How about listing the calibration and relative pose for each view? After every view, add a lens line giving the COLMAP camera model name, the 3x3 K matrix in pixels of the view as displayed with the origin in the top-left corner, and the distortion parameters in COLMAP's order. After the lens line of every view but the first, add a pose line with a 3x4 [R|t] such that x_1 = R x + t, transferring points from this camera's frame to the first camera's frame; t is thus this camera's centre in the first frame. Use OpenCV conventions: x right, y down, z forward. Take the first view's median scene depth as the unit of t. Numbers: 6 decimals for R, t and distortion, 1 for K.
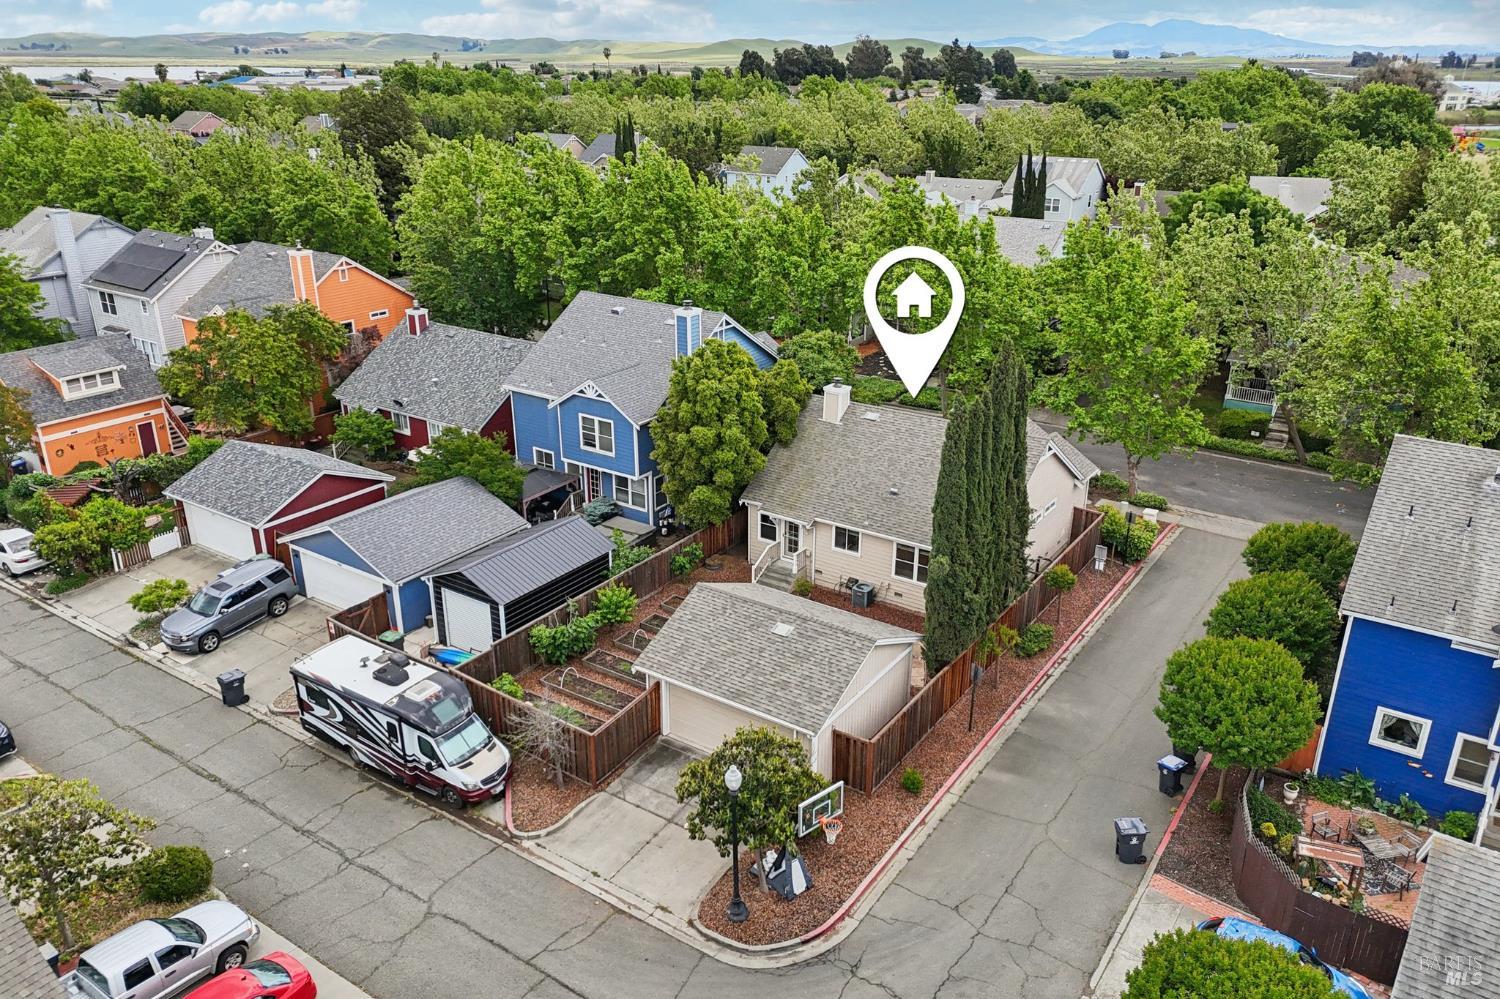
lens RADIAL K [[1102.8, 0, 750.0], [0, 1102.8, 499.5], [0, 0, 1]] dist [0.078871, -0.076931]
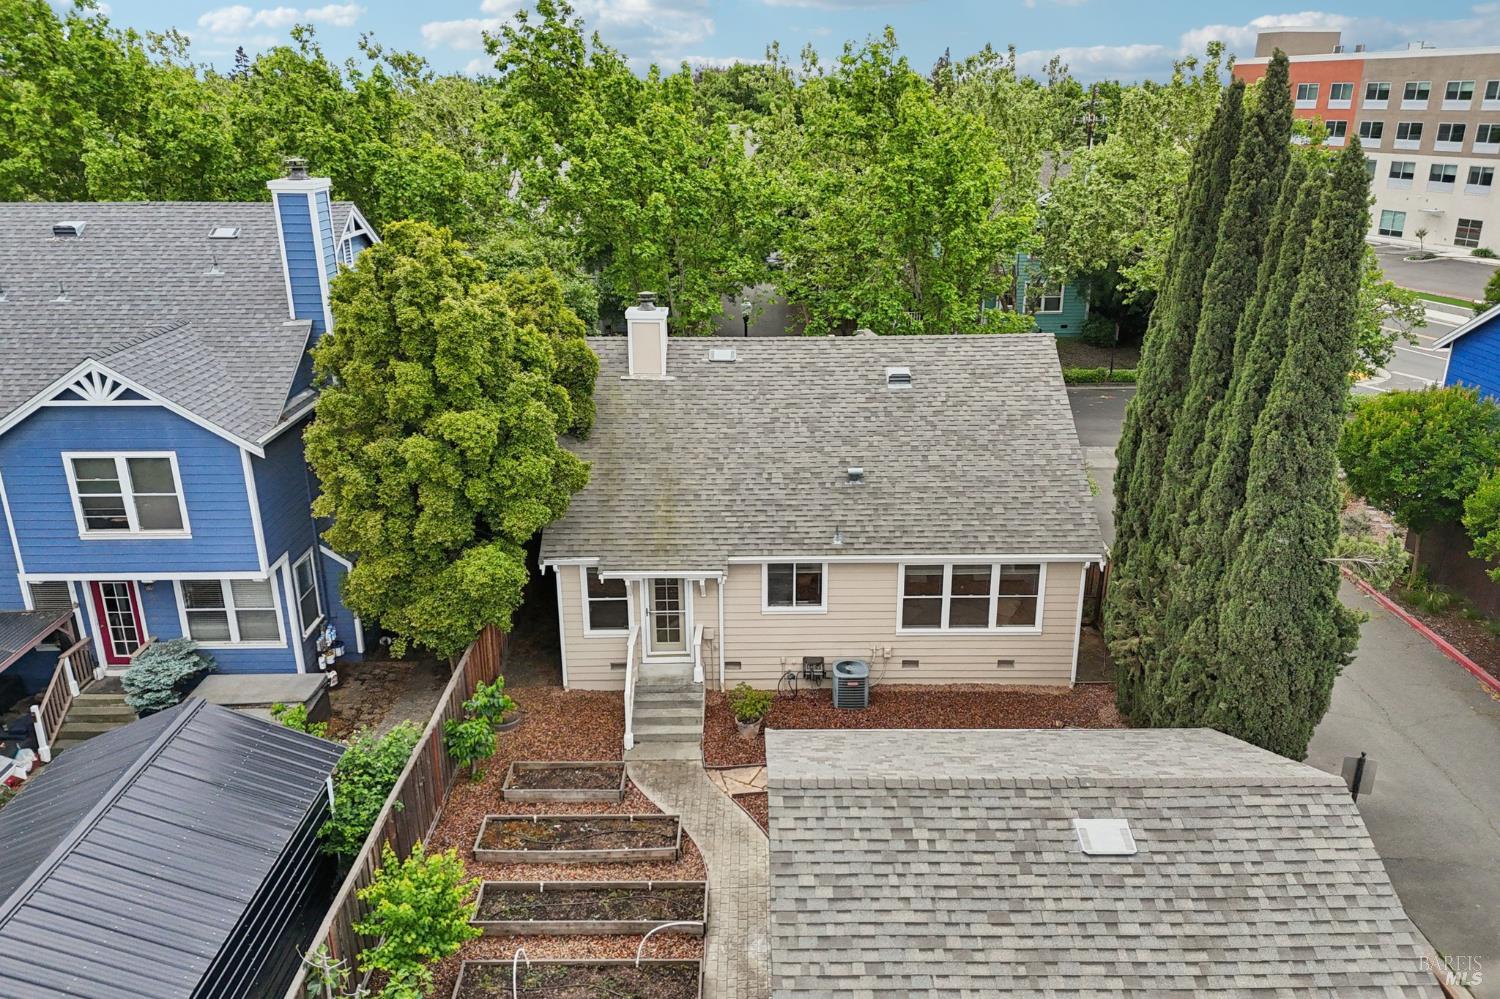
lens RADIAL K [[1102.8, 0, 750.0], [0, 1102.8, 499.5], [0, 0, 1]] dist [0.078871, -0.076931]
pose [[0.821536, -0.197371, 0.534905, -0.175912], [0.219332, 0.975378, 0.023035, -0.016477], [-0.526281, 0.098398, 0.844598, 0.540020]]
